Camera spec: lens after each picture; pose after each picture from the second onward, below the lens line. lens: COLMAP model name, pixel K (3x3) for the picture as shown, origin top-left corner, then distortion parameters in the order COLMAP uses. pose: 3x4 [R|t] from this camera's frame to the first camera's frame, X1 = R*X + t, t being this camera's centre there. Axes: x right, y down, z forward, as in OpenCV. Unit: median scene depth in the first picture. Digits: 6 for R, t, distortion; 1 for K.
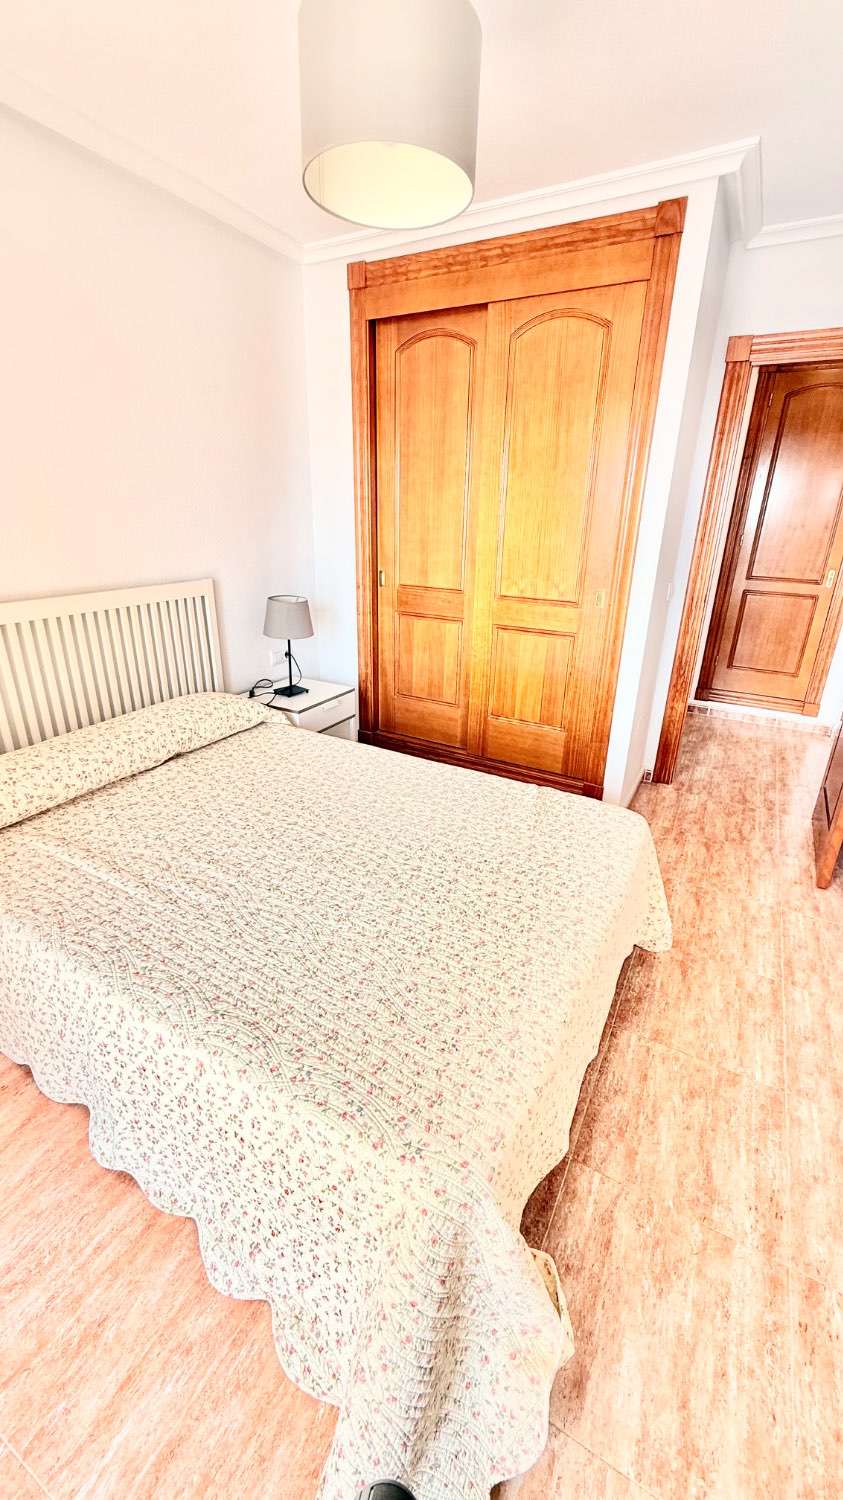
lens RADIAL K [[596.9, 0, 423.2], [0, 596.9, 745.7], [0, 0, 1]] dist [-0.000280, 0.000272]
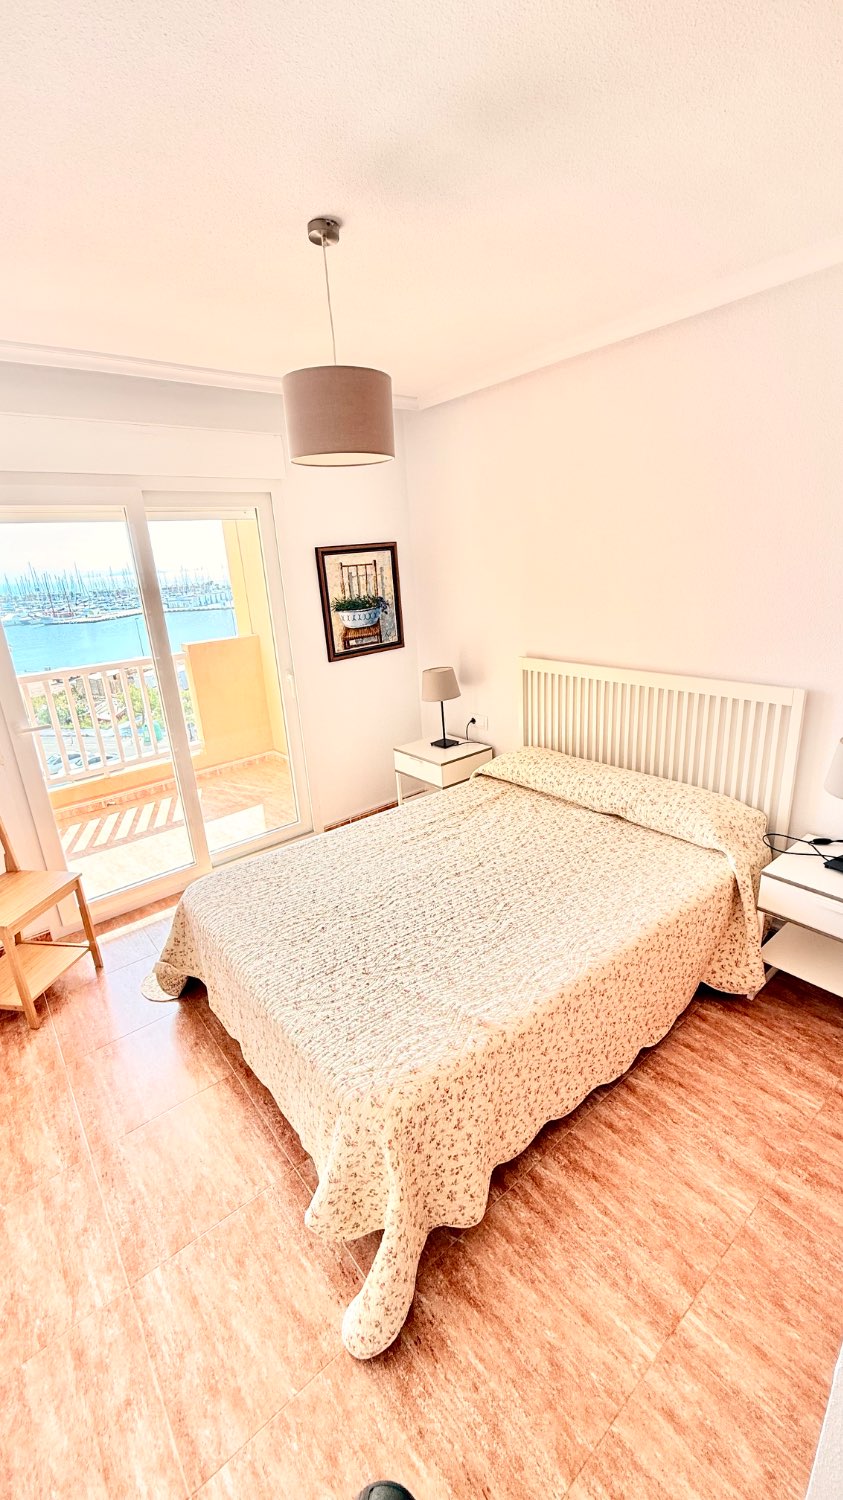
lens RADIAL K [[596.9, 0, 423.4], [0, 596.9, 743.0], [0, 0, 1]] dist [-0.000280, 0.000272]
pose [[-0.383240, 0.276785, -0.881202, 0.741465], [-0.292832, 0.868418, 0.400125, -0.479180], [0.876000, 0.411388, -0.251761, 0.940177]]
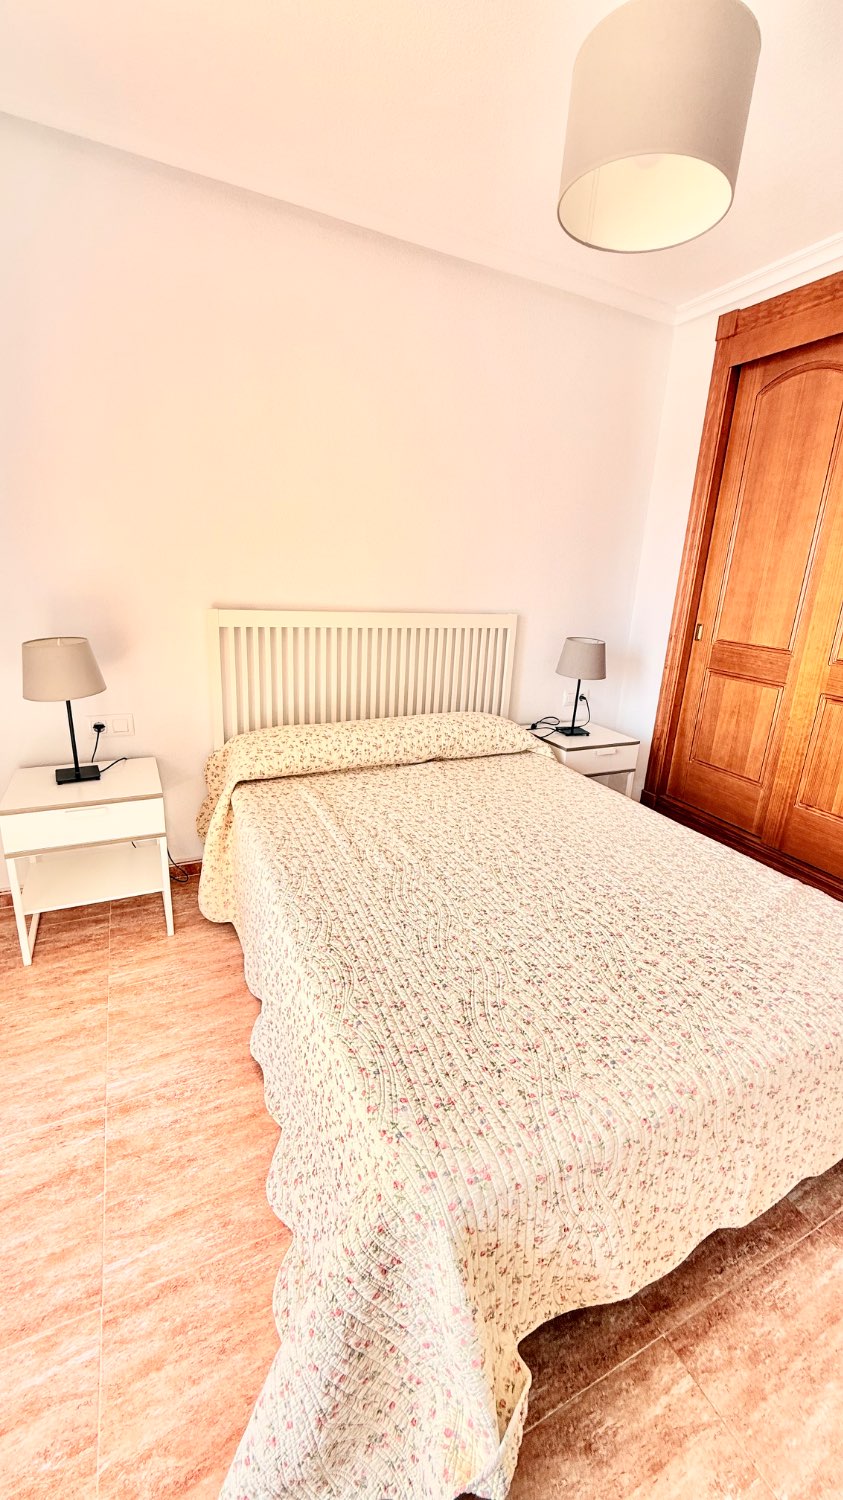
lens RADIAL K [[596.9, 0, 423.7], [0, 596.9, 745.7], [0, 0, 1]] dist [-0.000280, 0.000272]
pose [[0.815201, 0.185959, -0.548513, 0.179769], [-0.246572, 0.968373, -0.038154, 0.043615], [0.524070, 0.166351, 0.835271, 0.051140]]
